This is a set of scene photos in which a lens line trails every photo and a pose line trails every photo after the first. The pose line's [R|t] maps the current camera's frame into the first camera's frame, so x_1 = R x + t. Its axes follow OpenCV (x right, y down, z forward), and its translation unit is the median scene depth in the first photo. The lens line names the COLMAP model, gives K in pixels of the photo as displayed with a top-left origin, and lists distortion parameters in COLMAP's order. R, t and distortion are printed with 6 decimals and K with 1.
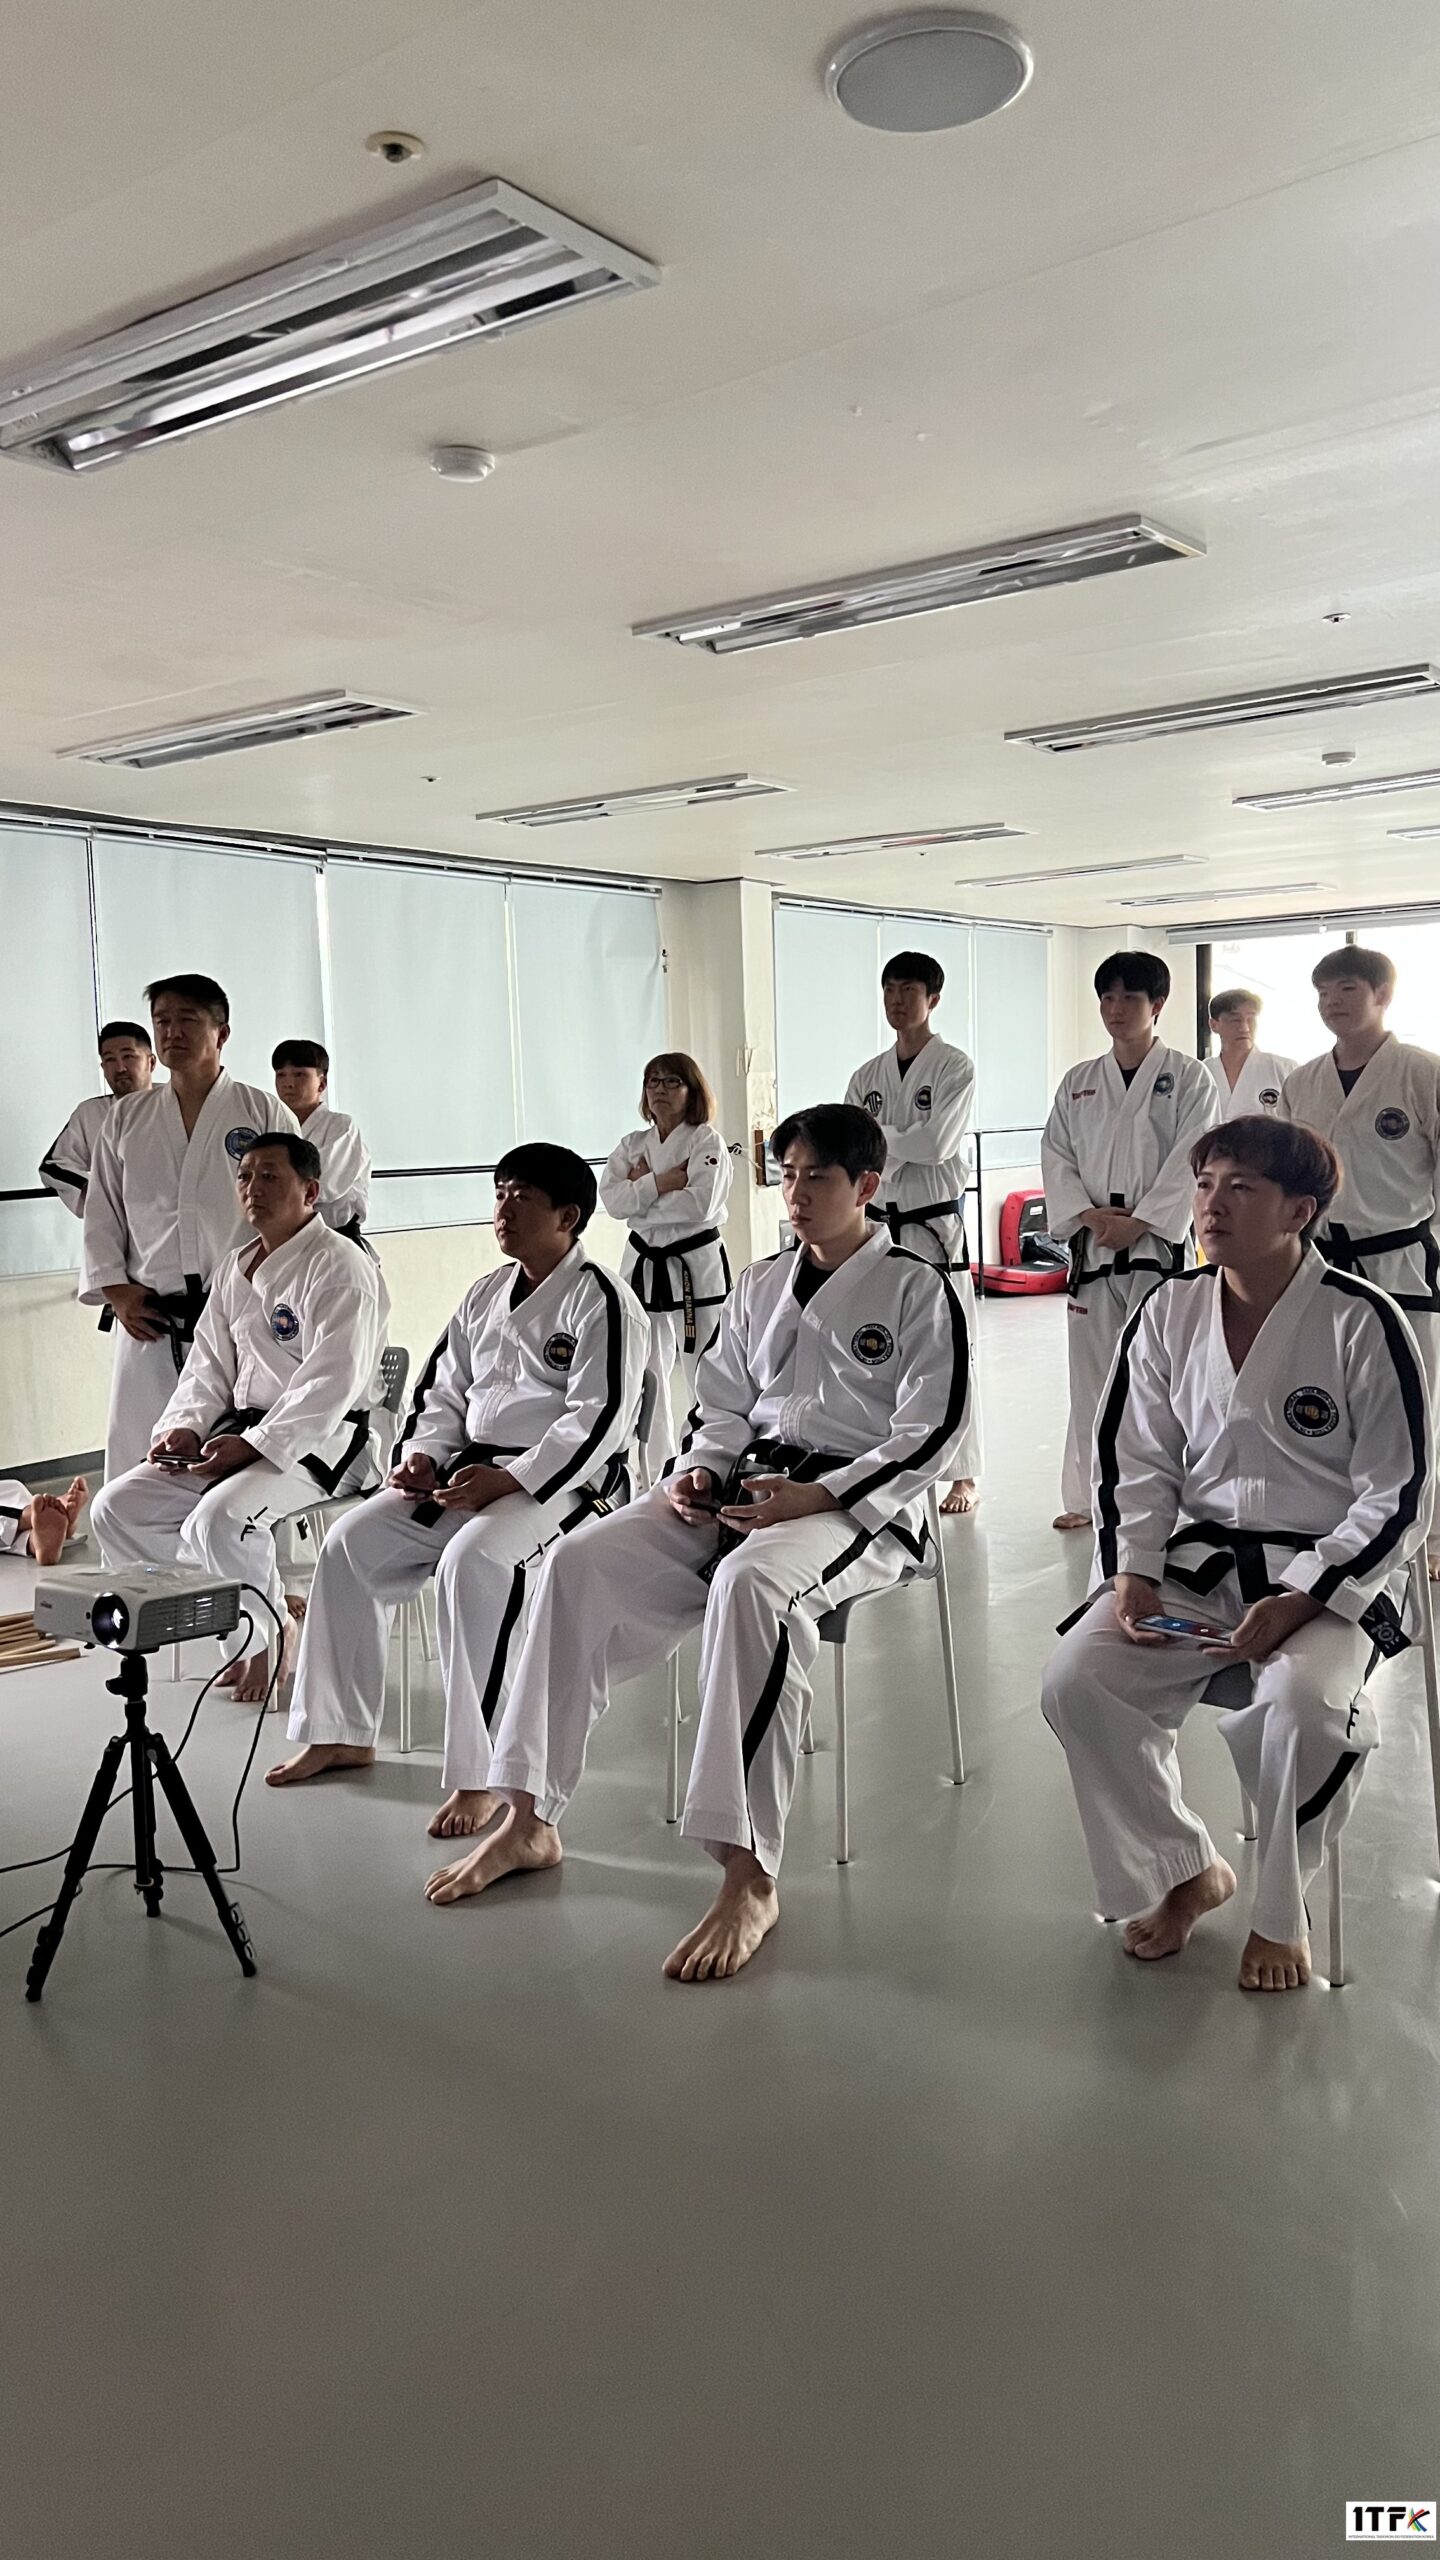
lens RADIAL K [[1892.7, 0, 737.9], [0, 1892.7, 1282.3], [0, 0, 1]] dist [0.057892, -0.080056]
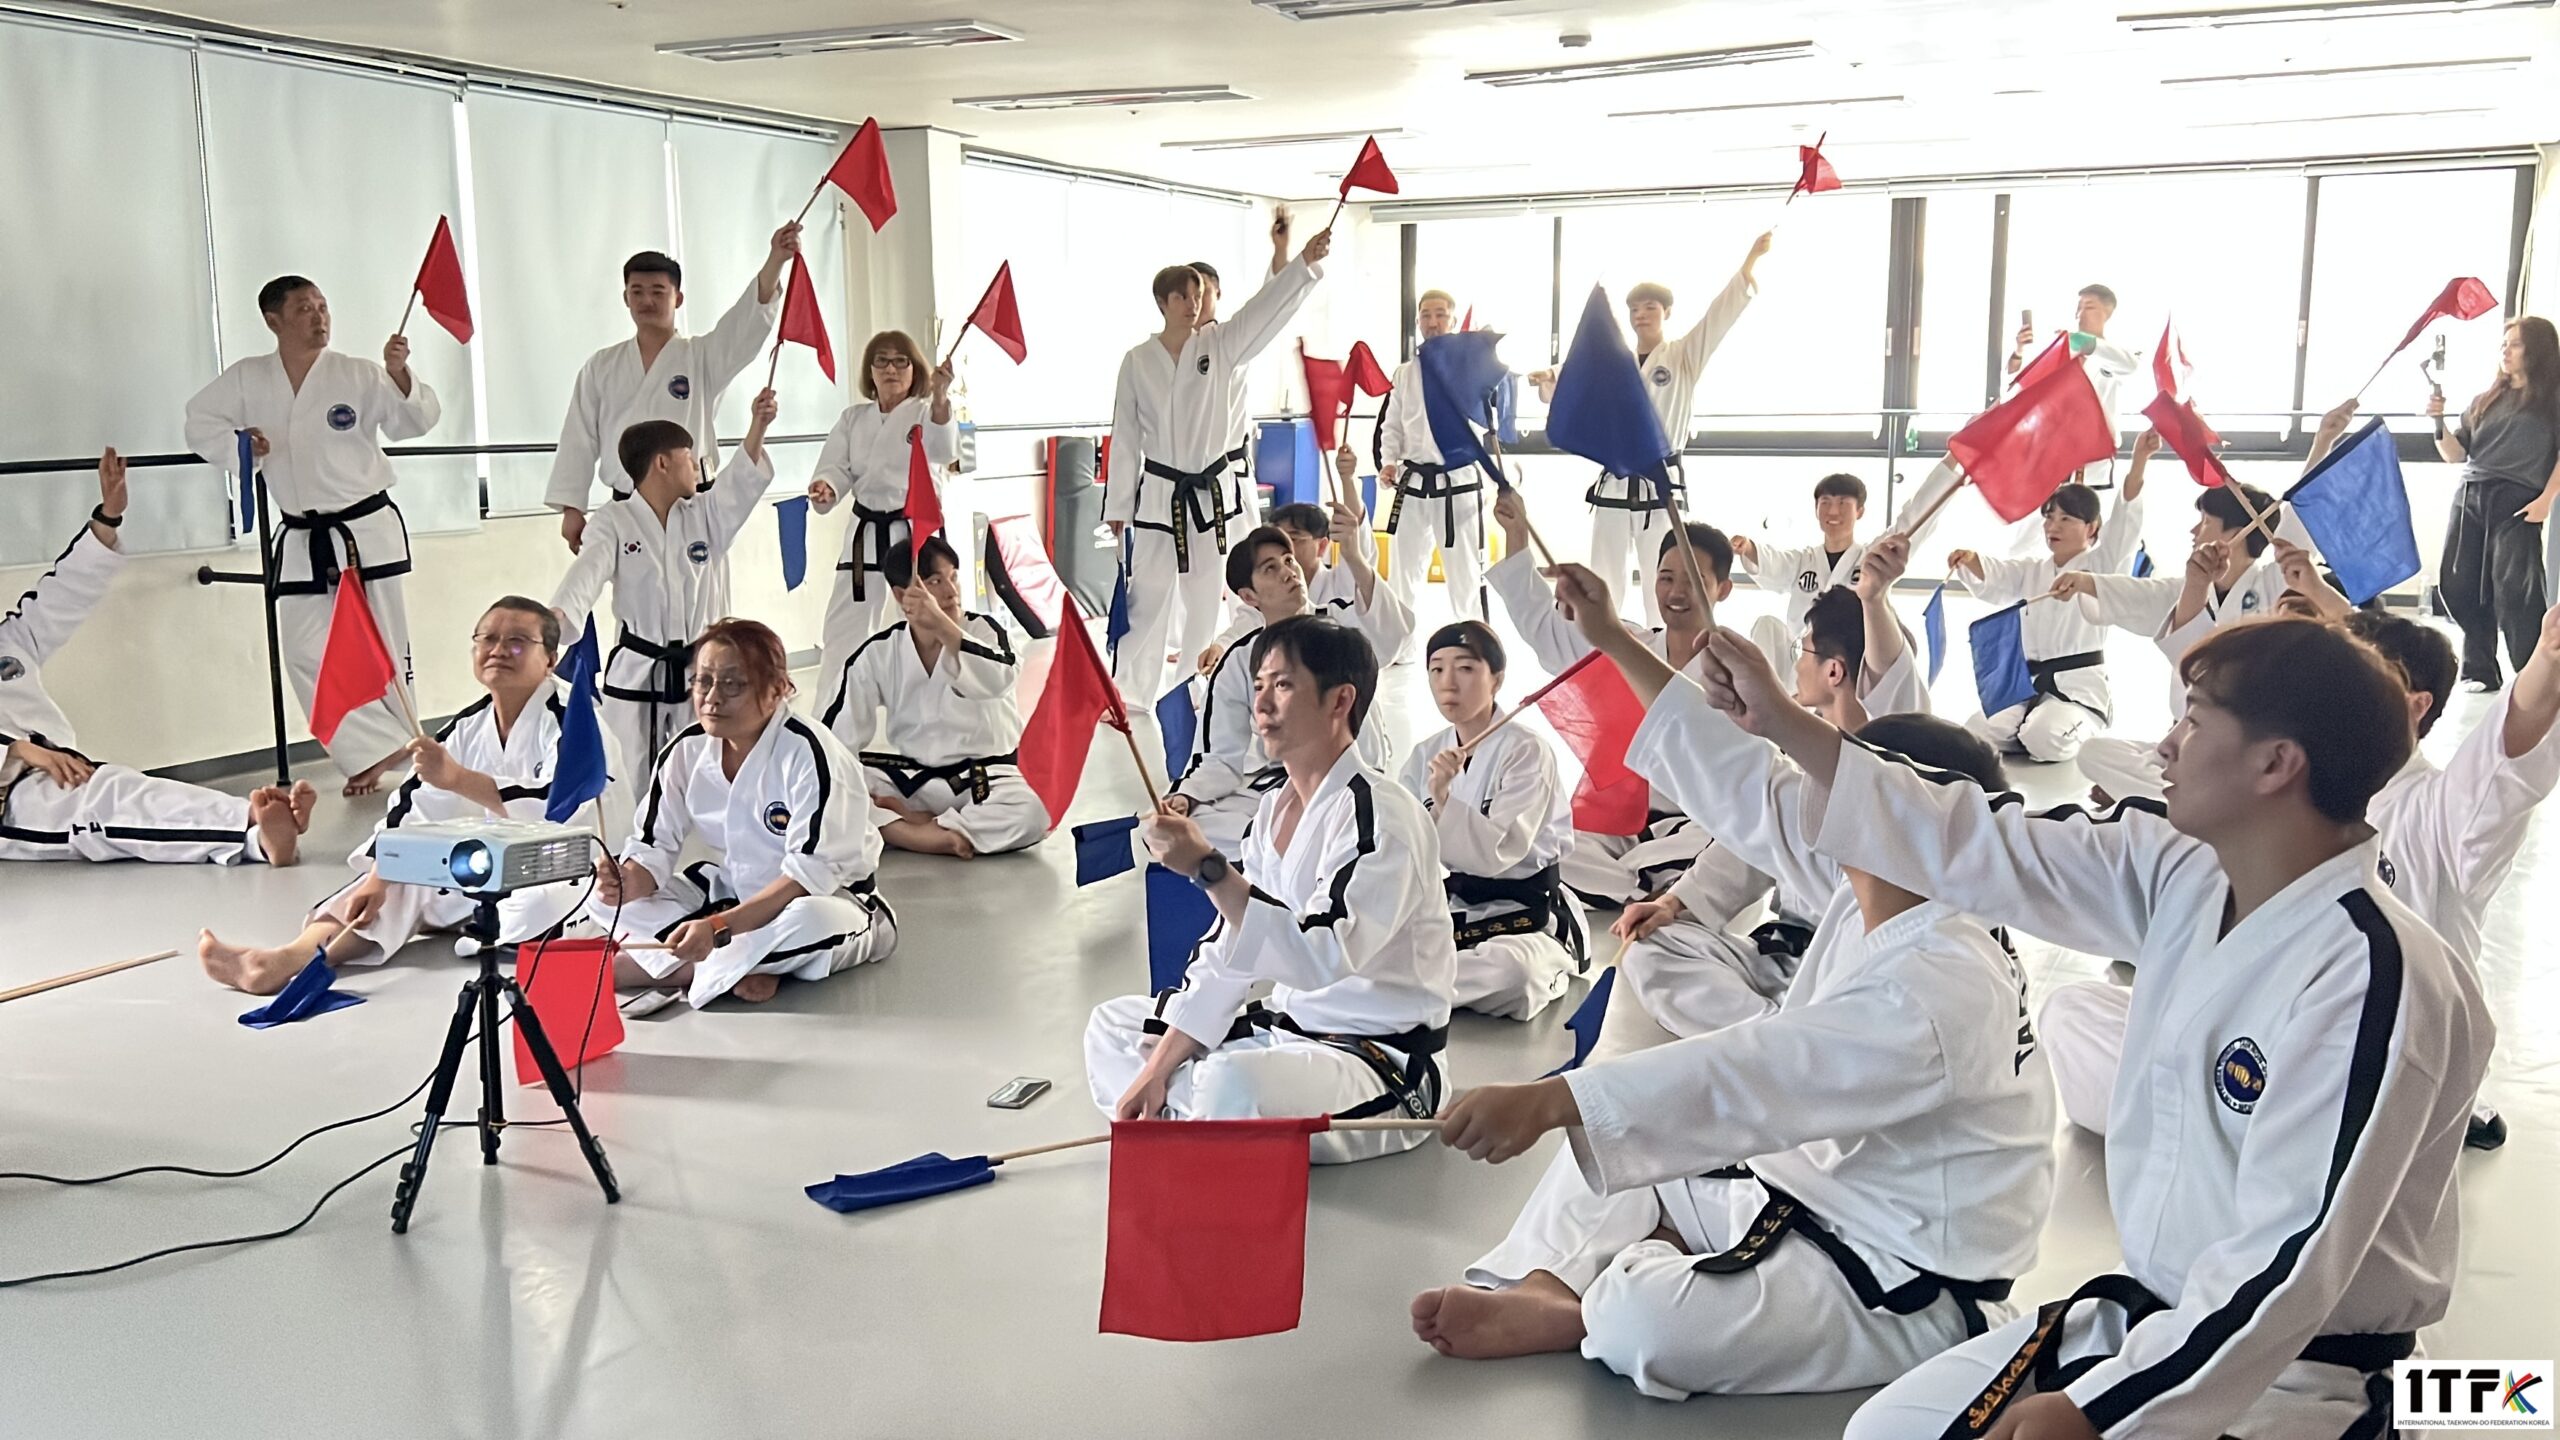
lens RADIAL K [[2196.4, 0, 1283.1], [0, 2196.4, 728.2], [0, 0, 1]] dist [0.041594, -0.040449]
pose [[0.979978, -0.007175, 0.198977, -0.060470], [-0.004509, 0.998294, 0.058208, 0.014699], [-0.199055, -0.057940, 0.978274, -0.105687]]
